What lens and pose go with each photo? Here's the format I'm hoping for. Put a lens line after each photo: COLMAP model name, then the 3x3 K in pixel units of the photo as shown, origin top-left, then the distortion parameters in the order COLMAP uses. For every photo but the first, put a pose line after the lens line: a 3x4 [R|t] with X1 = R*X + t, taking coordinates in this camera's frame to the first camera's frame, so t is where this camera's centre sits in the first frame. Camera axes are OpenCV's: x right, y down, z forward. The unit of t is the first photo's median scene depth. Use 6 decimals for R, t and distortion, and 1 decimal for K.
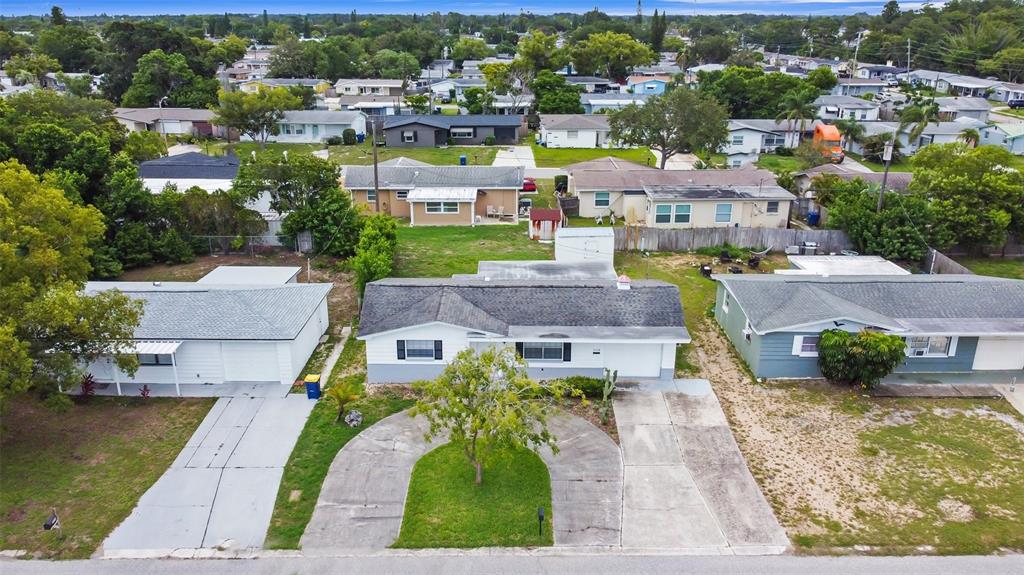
lens RADIAL K [[780.5, 0, 507.1], [0, 780.5, 287.6], [0, 0, 1]] dist [-0.005592, -0.002567]
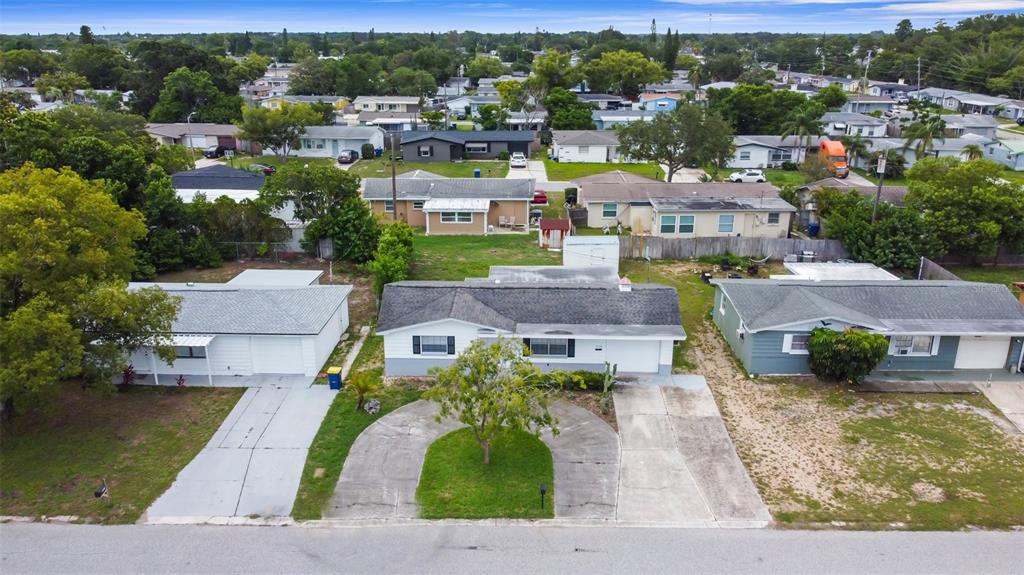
lens RADIAL K [[780.5, 0, 506.7], [0, 780.5, 287.4], [0, 0, 1]] dist [-0.005592, -0.002567]
pose [[0.999796, 0.005775, -0.019359, 0.008073], [-0.006192, 0.999749, -0.021548, 0.020865], [0.019230, 0.021663, 0.999580, -0.069139]]
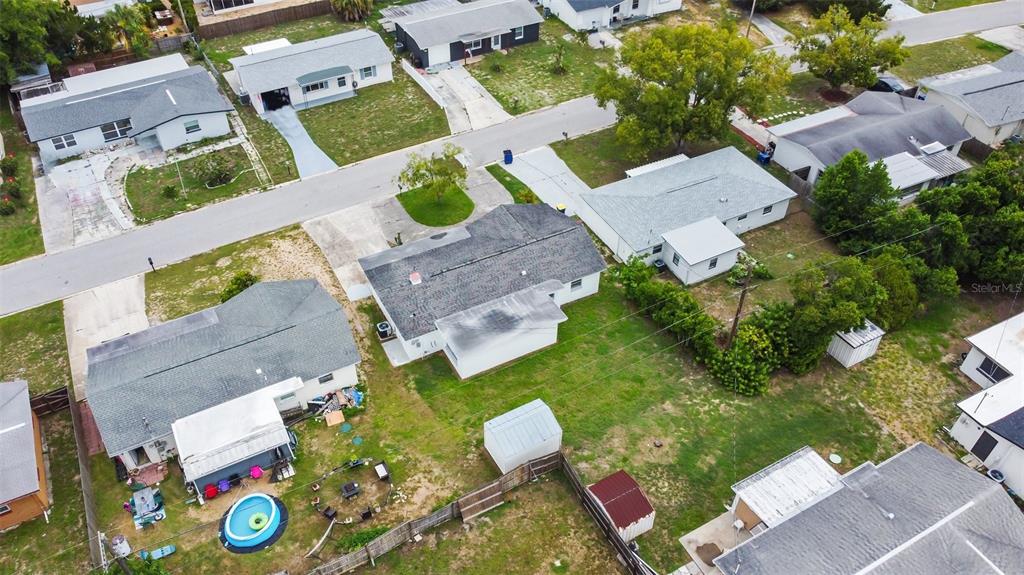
lens RADIAL K [[780.5, 0, 506.9], [0, 780.5, 291.1], [0, 0, 1]] dist [-0.005592, -0.002567]
pose [[-0.879635, 0.318738, -0.353054, 0.482564], [-0.160639, 0.499573, 0.851248, -1.132476], [0.447701, 0.805502, -0.388240, 1.589903]]
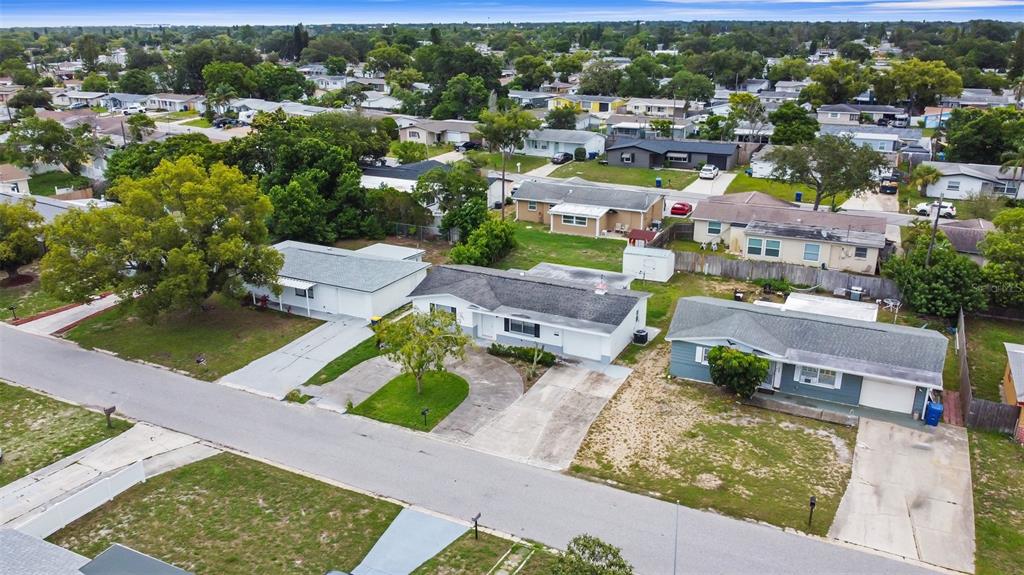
lens RADIAL K [[780.5, 0, 504.1], [0, 780.5, 288.0], [0, 0, 1]] dist [-0.005592, -0.002567]
pose [[0.892015, 0.141916, -0.429148, 0.568716], [-0.144589, 0.989135, 0.026561, -0.019561], [0.428255, 0.038358, 0.902844, -0.266780]]
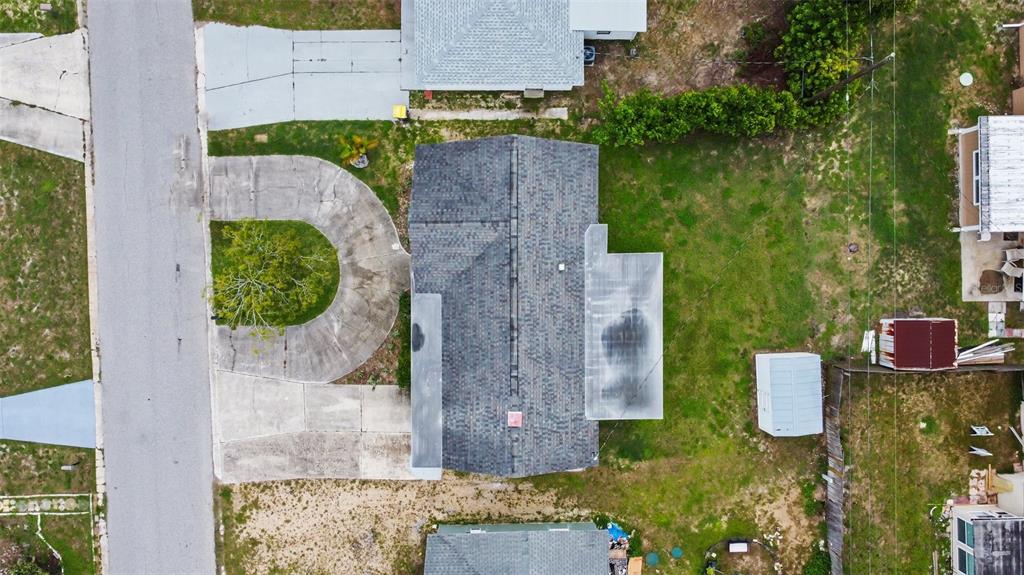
lens RADIAL K [[780.5, 0, 511.1], [0, 780.5, 291.0], [0, 0, 1]] dist [-0.005592, -0.002567]
pose [[0.015871, 0.999746, 0.016031, -0.014181], [-0.340849, -0.009663, 0.940068, -0.854007], [0.939984, -0.020384, 0.340609, 0.687565]]
